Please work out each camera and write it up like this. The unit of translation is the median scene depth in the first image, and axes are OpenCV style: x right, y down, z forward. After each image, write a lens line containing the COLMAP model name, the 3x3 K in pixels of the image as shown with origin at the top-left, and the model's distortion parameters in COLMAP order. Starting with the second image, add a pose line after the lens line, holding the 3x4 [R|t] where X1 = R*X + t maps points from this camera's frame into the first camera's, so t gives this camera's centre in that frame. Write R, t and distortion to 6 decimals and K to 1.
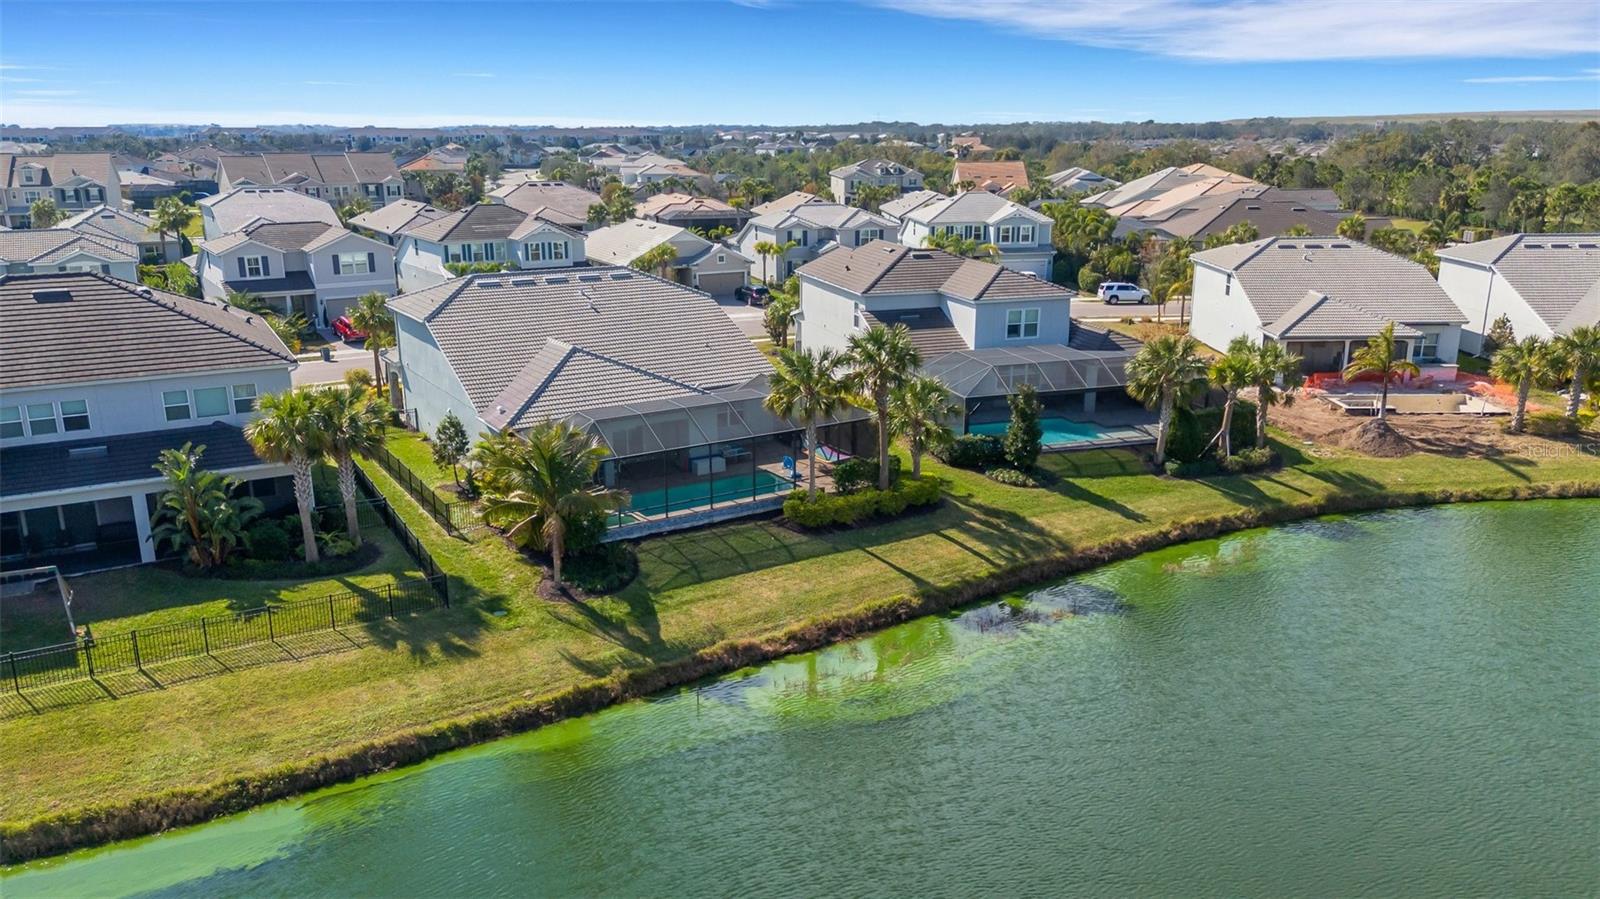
lens RADIAL K [[1172.3, 0, 800.0], [0, 1172.3, 449.5], [0, 0, 1]] dist [0.079935, -0.090338]
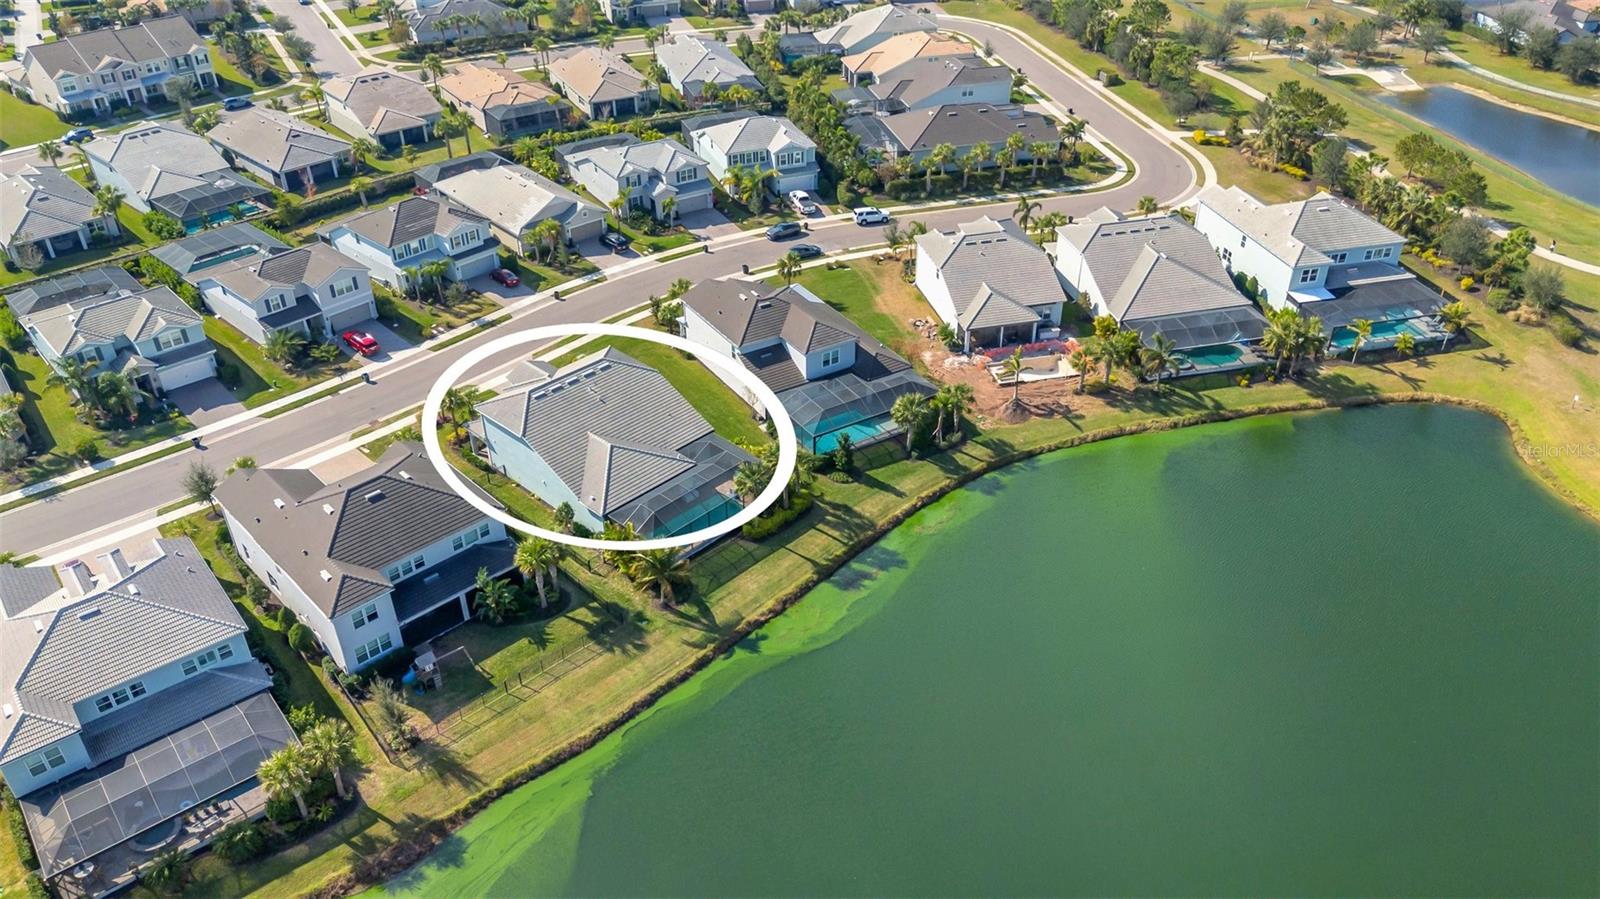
lens RADIAL K [[1172.3, 0, 800.0], [0, 1172.3, 449.5], [0, 0, 1]] dist [0.079935, -0.090338]
pose [[0.969824, -0.139239, 0.200135, -0.291431], [0.069129, 0.944234, 0.321937, -0.698722], [-0.233801, -0.298387, 0.925366, -0.848647]]
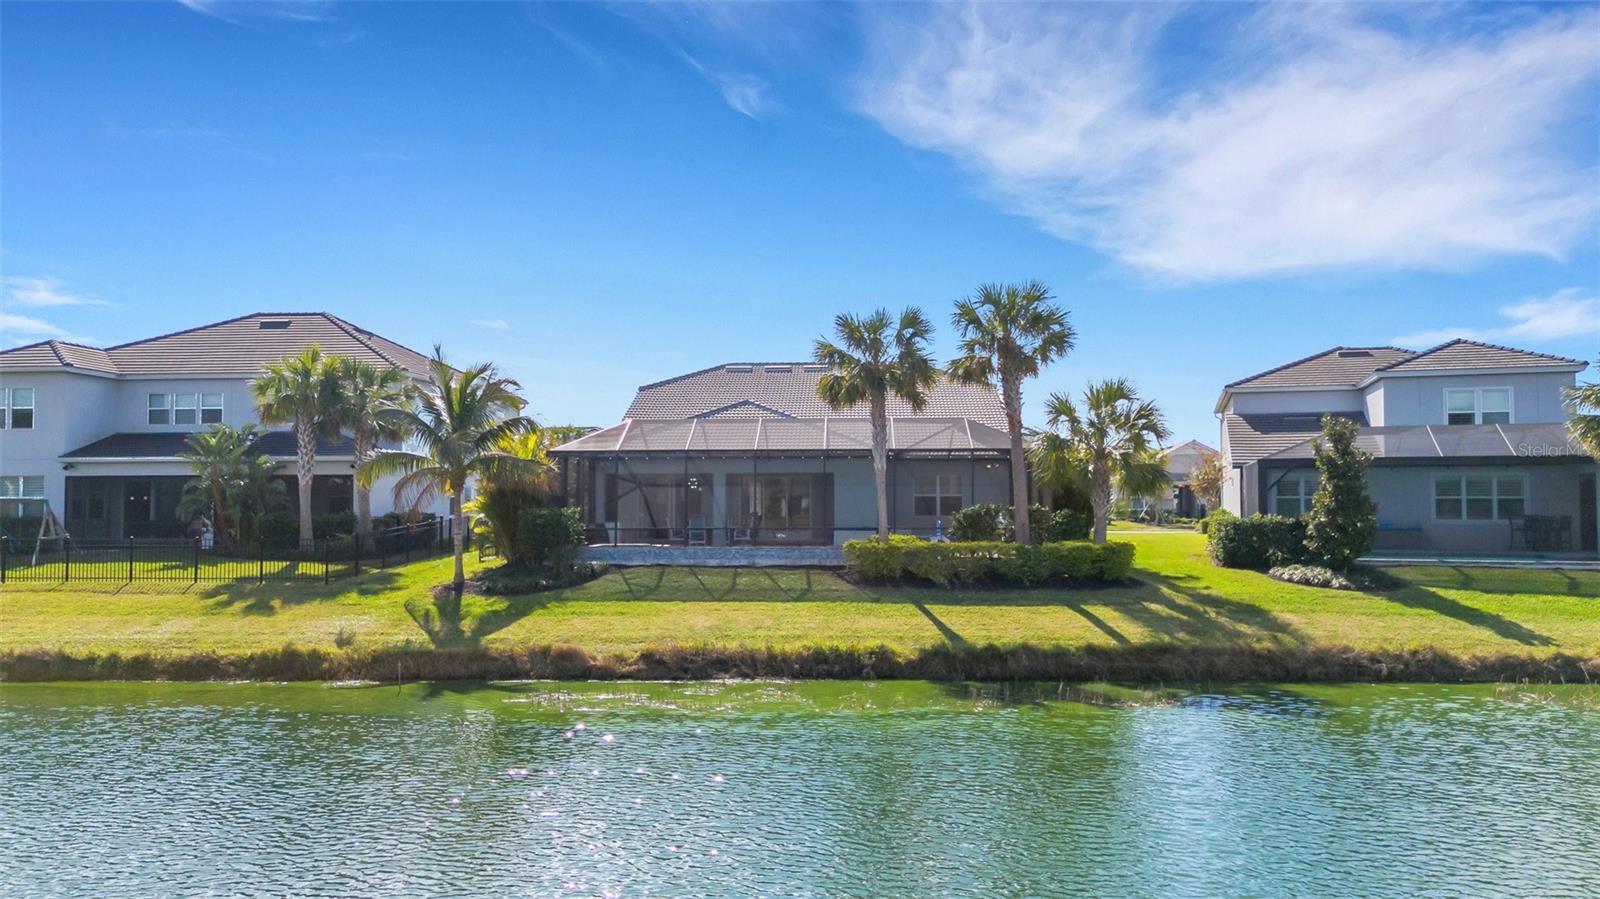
lens RADIAL K [[1172.3, 0, 800.0], [0, 1172.3, 449.5], [0, 0, 1]] dist [0.079935, -0.090338]
pose [[0.819787, -0.022063, -0.572243, 0.324848], [-0.151501, 0.955300, -0.253870, 0.156920], [0.552265, 0.294815, 0.779800, 0.414631]]
